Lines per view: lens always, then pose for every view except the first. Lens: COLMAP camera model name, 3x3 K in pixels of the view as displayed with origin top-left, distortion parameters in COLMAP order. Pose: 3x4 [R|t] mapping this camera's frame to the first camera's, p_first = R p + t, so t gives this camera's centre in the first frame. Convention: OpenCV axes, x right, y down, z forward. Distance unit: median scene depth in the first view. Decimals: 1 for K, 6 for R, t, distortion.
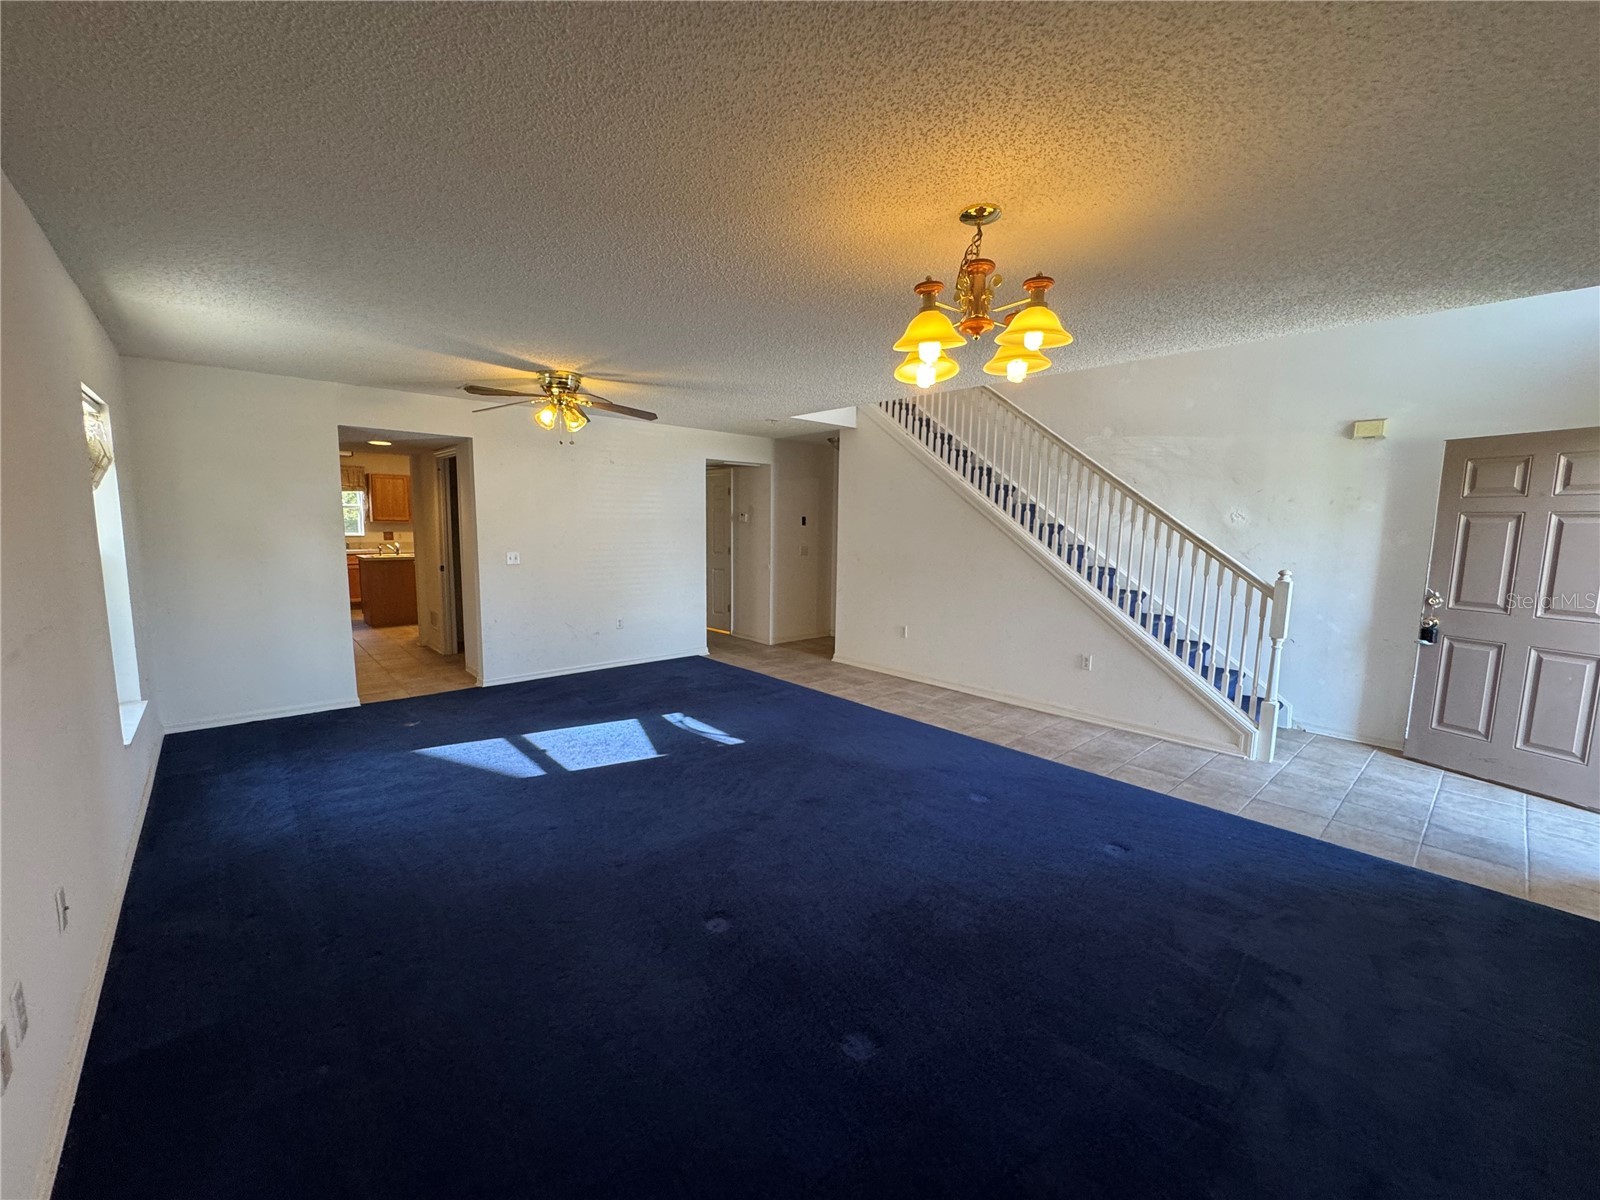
lens RADIAL K [[640.4, 0, 800.0], [0, 640.4, 600.0], [0, 0, 1]] dist [-0.006432, -0.000041]
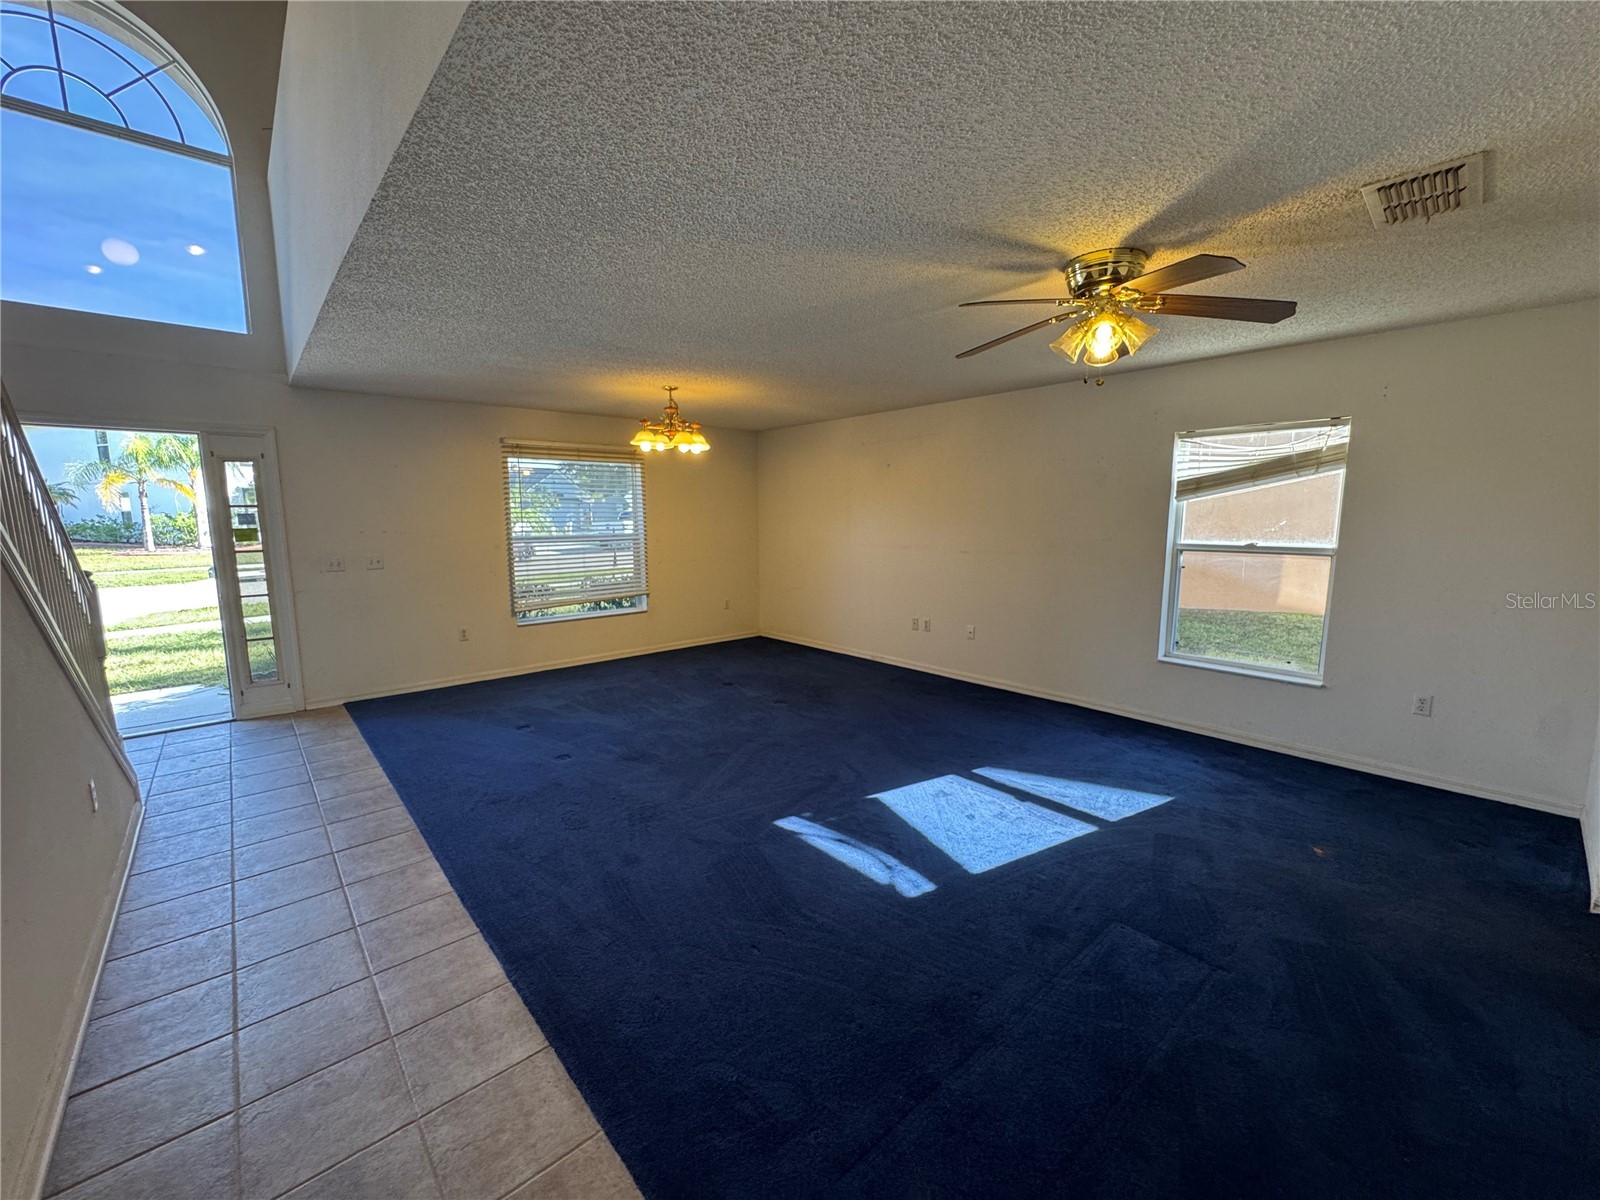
lens RADIAL K [[640.4, 0, 800.0], [0, 640.4, 600.0], [0, 0, 1]] dist [-0.006432, -0.000041]
pose [[-0.999936, -0.008728, 0.007175, -0.115175], [-0.006582, 0.966131, 0.257970, -0.202960], [-0.009183, 0.257906, -0.966126, 1.594769]]
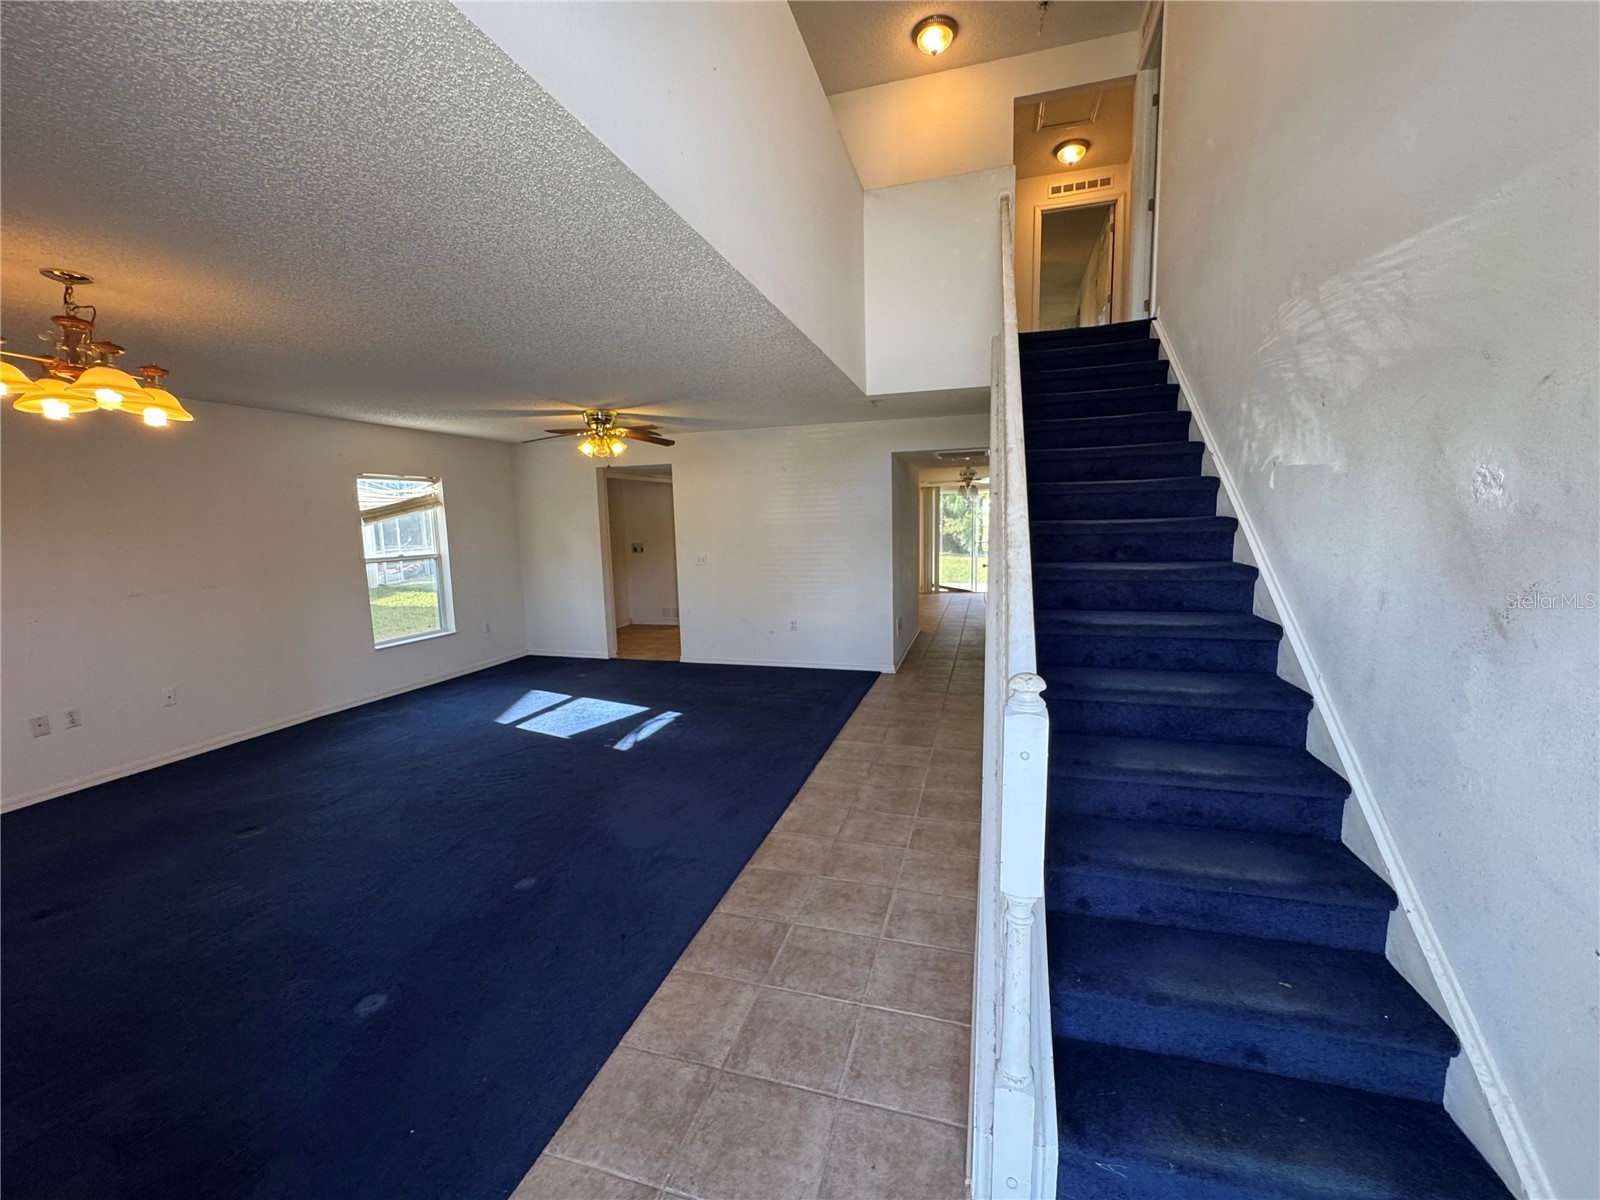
lens RADIAL K [[640.4, 0, 800.0], [0, 640.4, 600.0], [0, 0, 1]] dist [-0.006432, -0.000041]
pose [[0.525196, 0.083114, -0.846913, 0.868116], [-0.075281, 0.995855, 0.051046, -0.083540], [0.847645, 0.036947, 0.529276, 0.675021]]
